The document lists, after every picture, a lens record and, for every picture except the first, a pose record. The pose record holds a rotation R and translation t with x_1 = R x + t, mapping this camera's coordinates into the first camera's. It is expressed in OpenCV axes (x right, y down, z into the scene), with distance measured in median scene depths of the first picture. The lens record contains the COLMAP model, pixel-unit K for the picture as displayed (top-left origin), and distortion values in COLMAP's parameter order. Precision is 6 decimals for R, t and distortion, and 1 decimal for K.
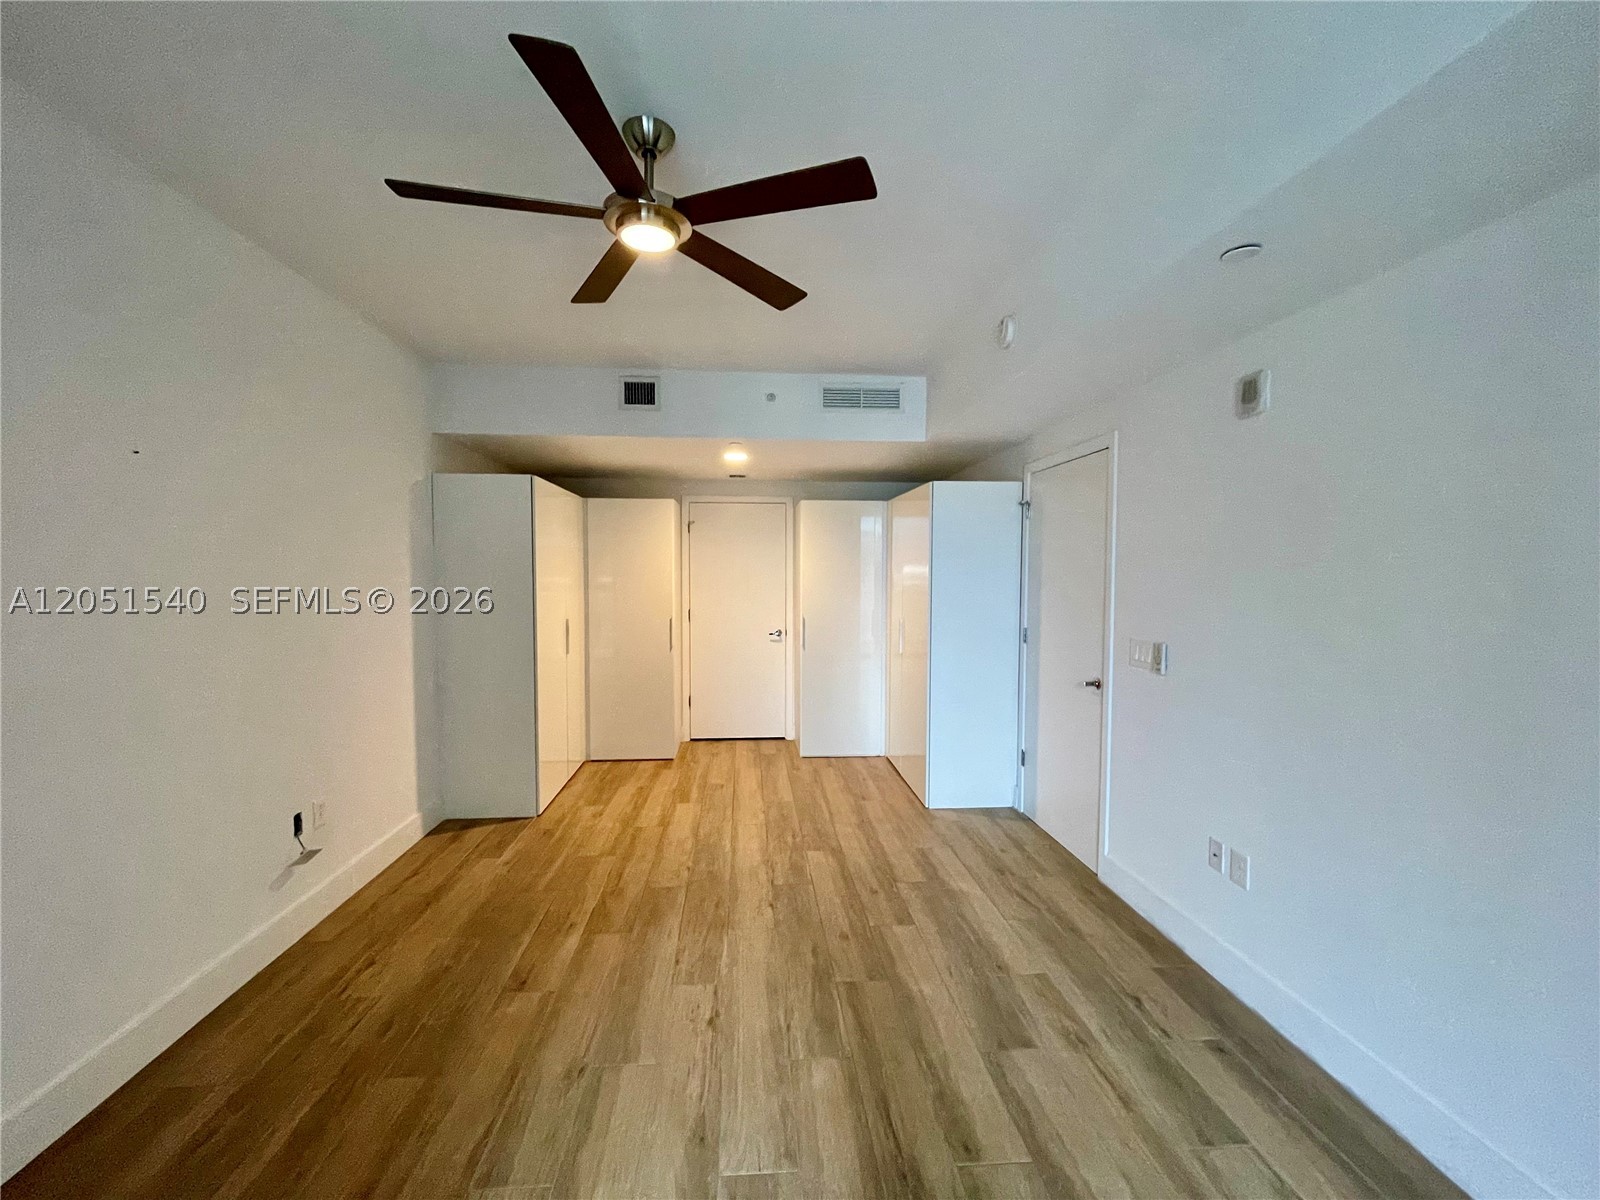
lens RADIAL K [[643.1, 0, 786.1], [0, 643.1, 602.7], [0, 0, 1]] dist [-0.000975, -0.000579]
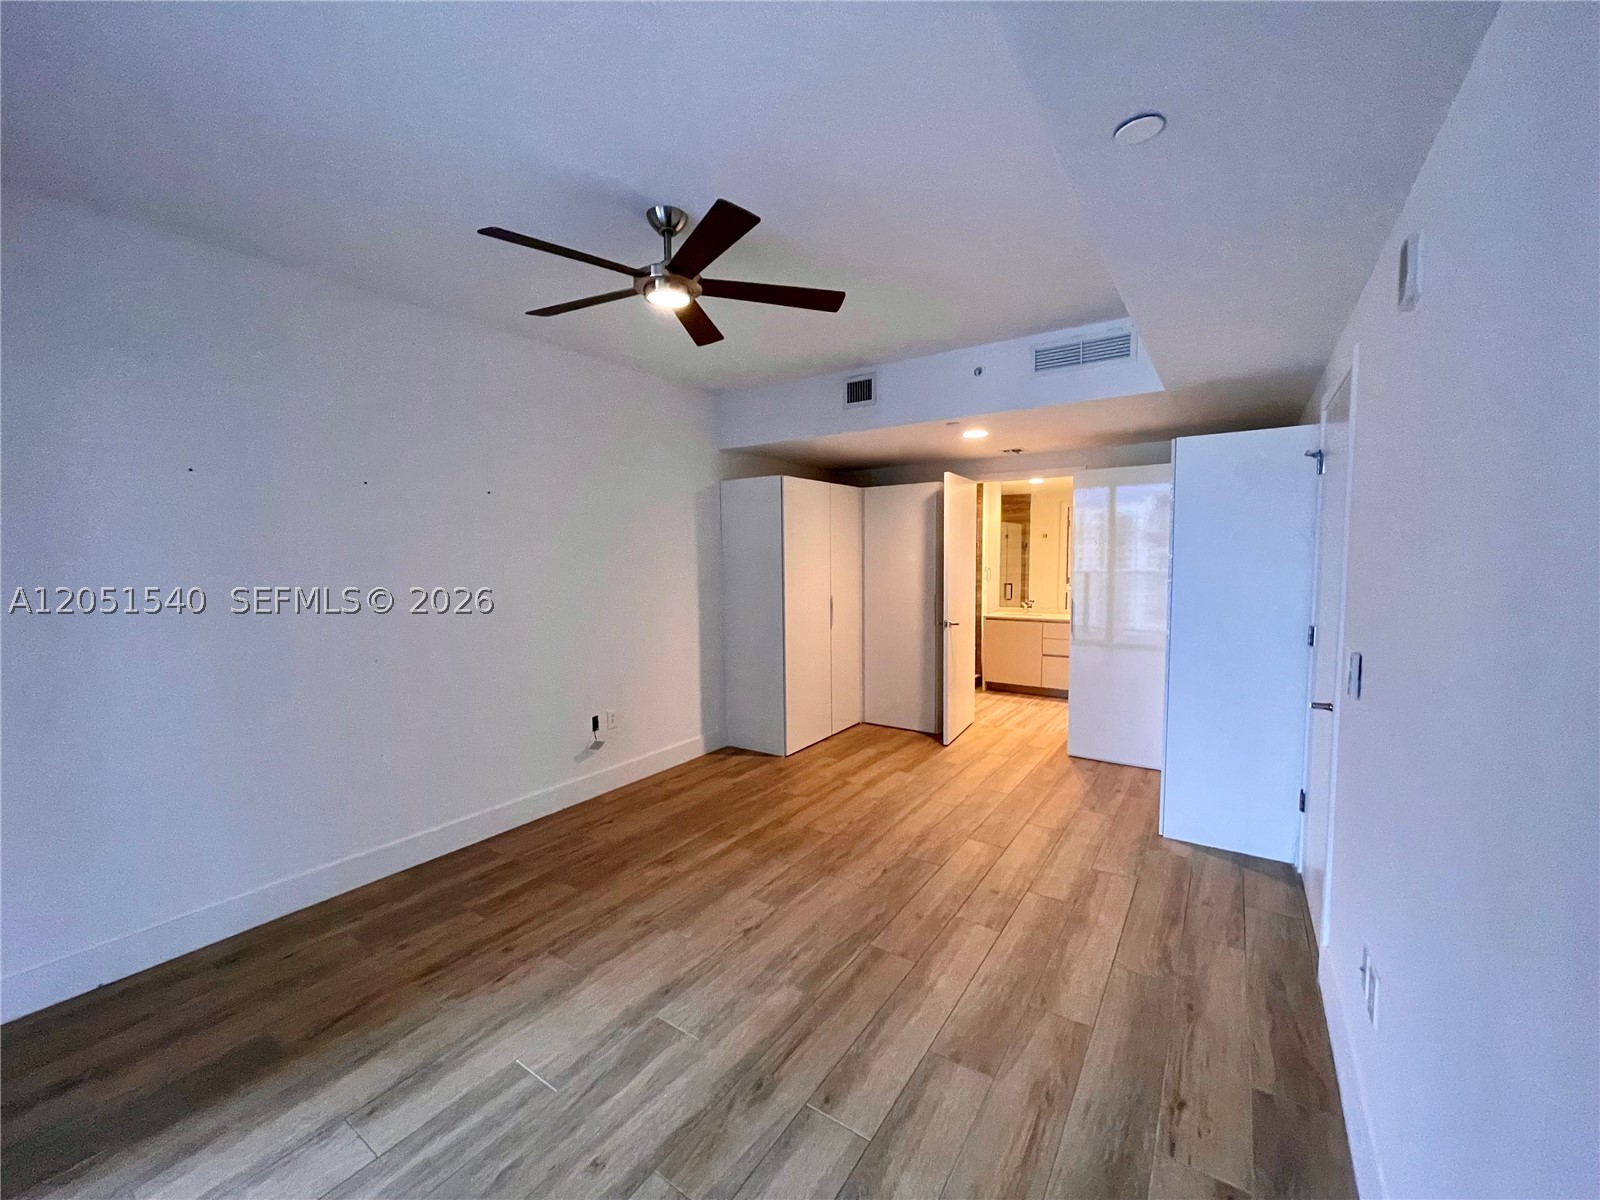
lens RADIAL K [[644.2, 0, 793.7], [0, 644.2, 606.3], [0, 0, 1]] dist [-0.000533, -0.000181]
pose [[0.782898, 0.039524, -0.620893, 0.433675], [-0.014114, 0.998852, 0.045787, -0.010257], [0.621989, -0.027083, 0.782557, 0.073381]]
